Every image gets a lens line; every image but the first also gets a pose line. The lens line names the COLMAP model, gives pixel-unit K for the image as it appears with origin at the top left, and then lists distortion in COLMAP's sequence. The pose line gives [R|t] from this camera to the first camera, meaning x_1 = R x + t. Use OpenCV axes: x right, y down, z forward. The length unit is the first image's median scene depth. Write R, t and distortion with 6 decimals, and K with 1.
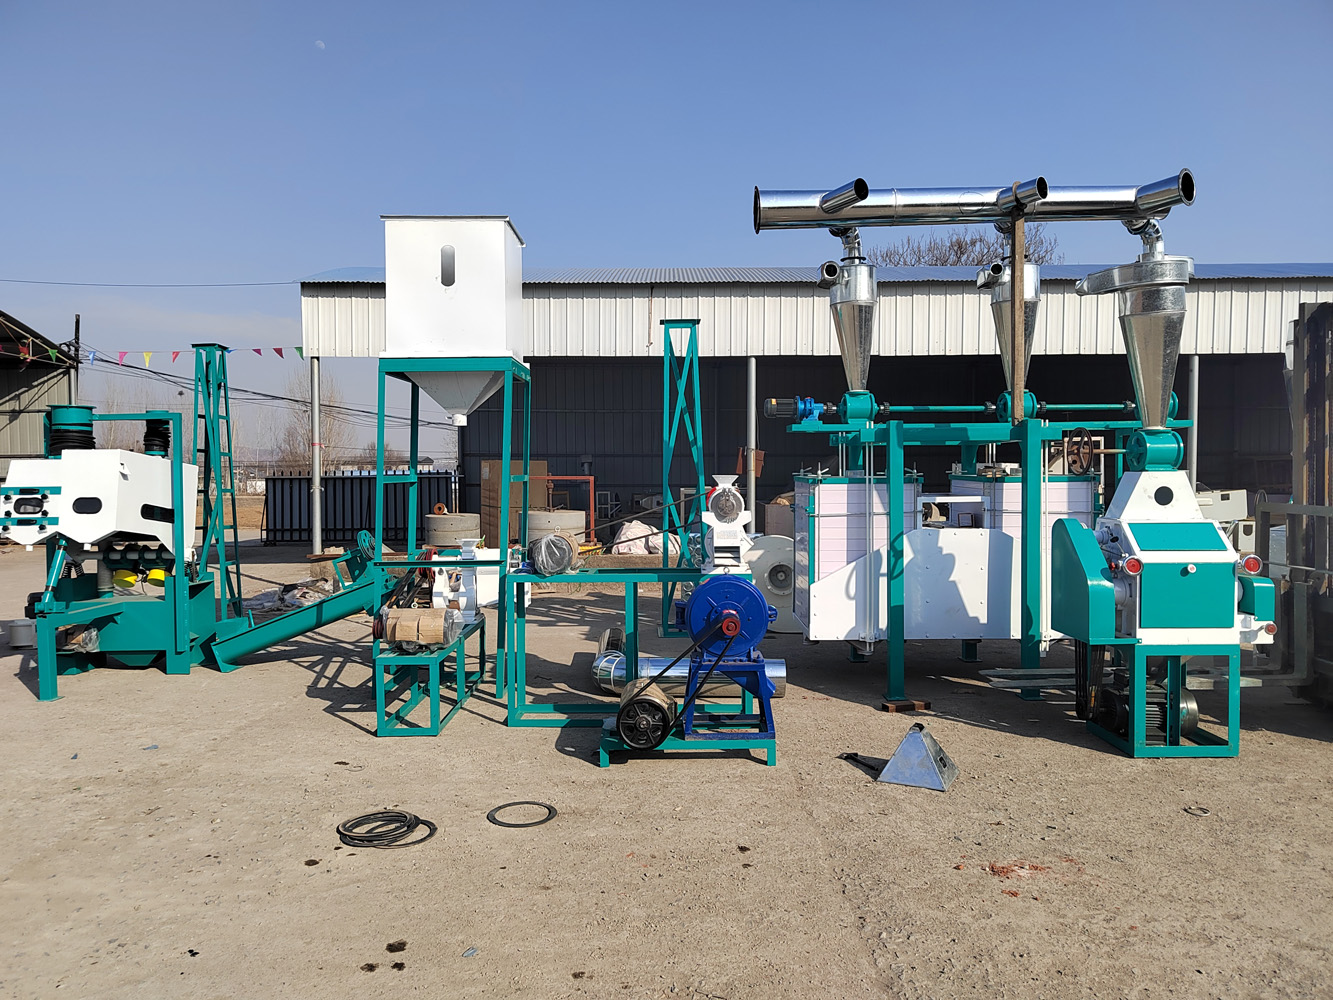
lens RADIAL K [[910.0, 0, 666.5], [0, 910.0, 500.0], [0, 0, 1]] dist [0.070408, -0.078613]
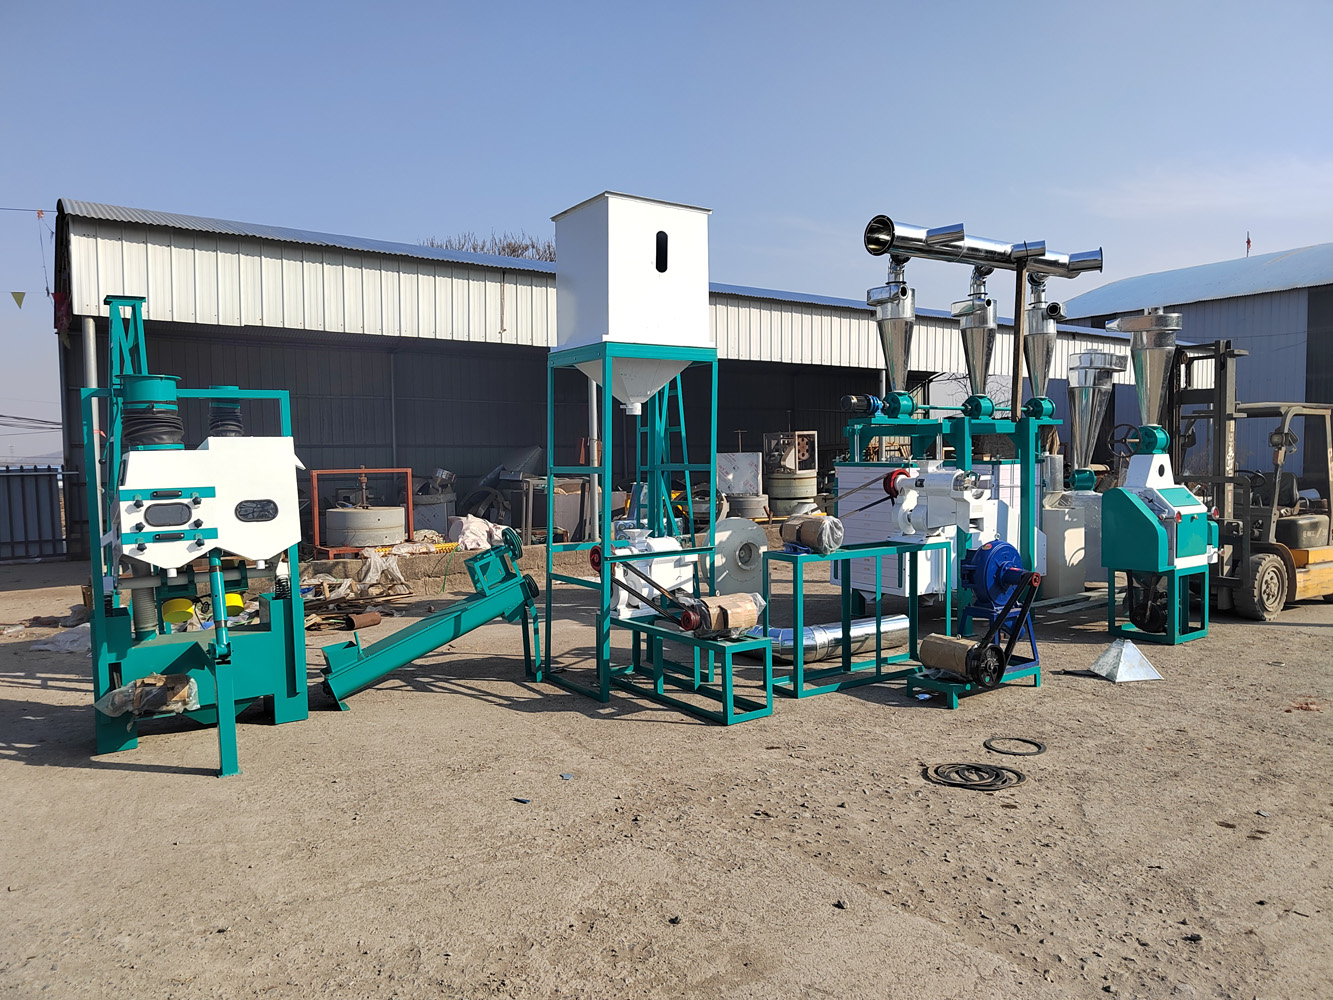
lens RADIAL K [[910.0, 0, 666.5], [0, 910.0, 500.0], [0, 0, 1]] dist [0.070408, -0.078613]
pose [[0.820825, -0.035063, 0.570102, -0.783085], [0.029987, 0.999383, 0.018290, -0.006625], [-0.570392, 0.002082, 0.821370, 0.184936]]
